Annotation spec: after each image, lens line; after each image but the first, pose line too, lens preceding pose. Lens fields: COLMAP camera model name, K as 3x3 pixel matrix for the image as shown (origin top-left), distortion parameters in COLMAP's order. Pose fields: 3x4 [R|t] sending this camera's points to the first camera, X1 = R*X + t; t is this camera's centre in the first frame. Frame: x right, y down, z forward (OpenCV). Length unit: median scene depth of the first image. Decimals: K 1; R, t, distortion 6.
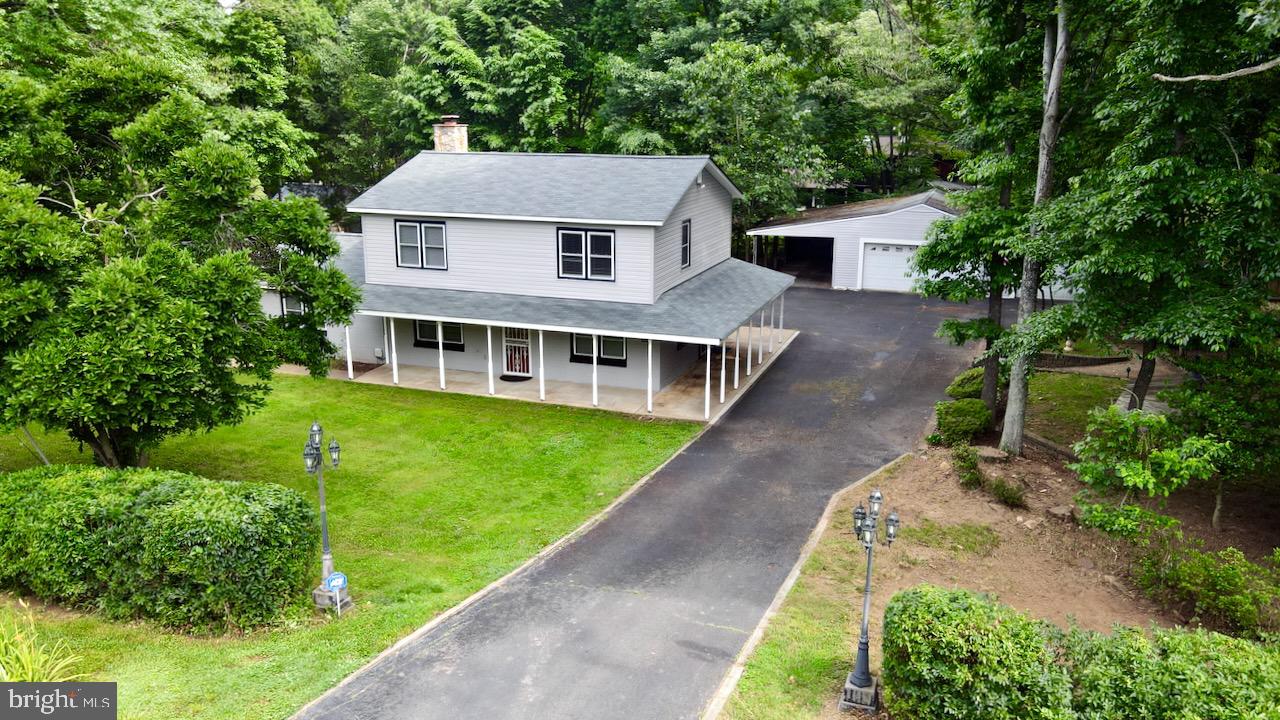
lens RADIAL K [[965.2, 0, 637.7], [0, 965.2, 365.0], [0, 0, 1]] dist [0.008462, 0.012750]
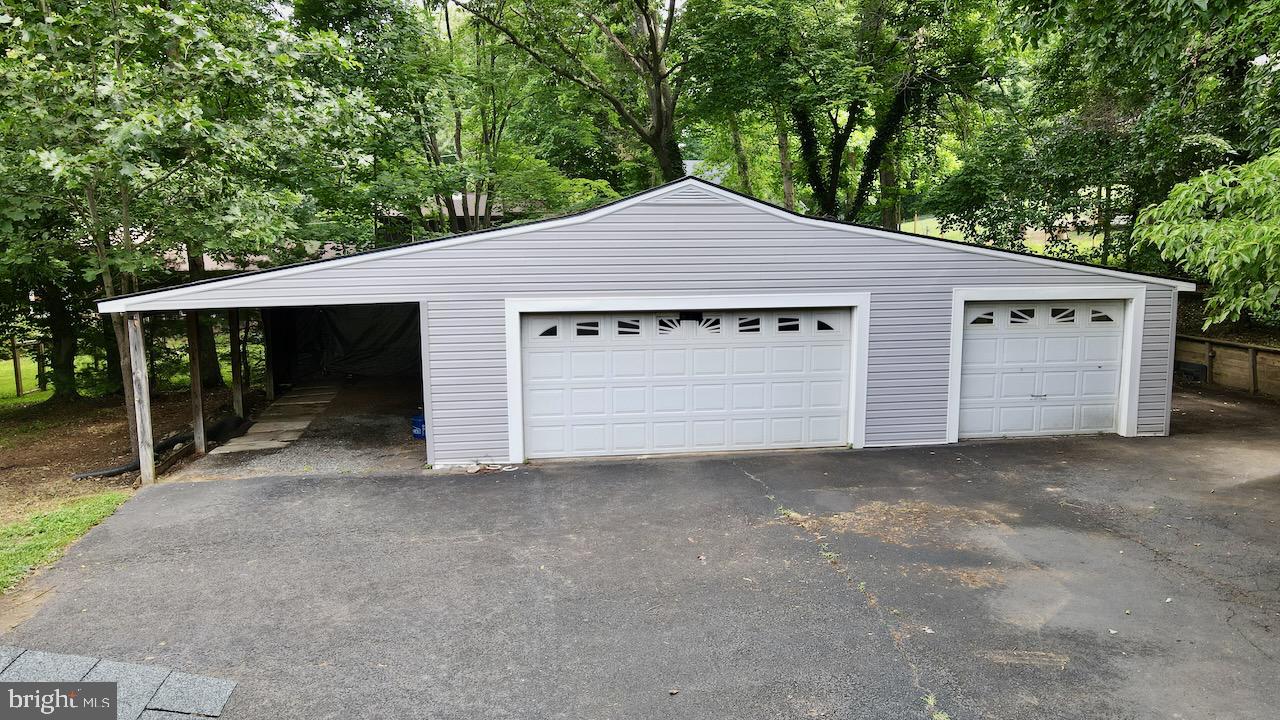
lens RADIAL K [[965.2, 0, 648.3], [0, 965.2, 360.9], [0, 0, 1]] dist [0.008462, 0.012750]
pose [[0.875803, -0.075838, 0.476674, 0.120414], [0.129375, 0.988326, -0.080461, -0.080239], [-0.465007, 0.132138, 0.875390, 0.705109]]
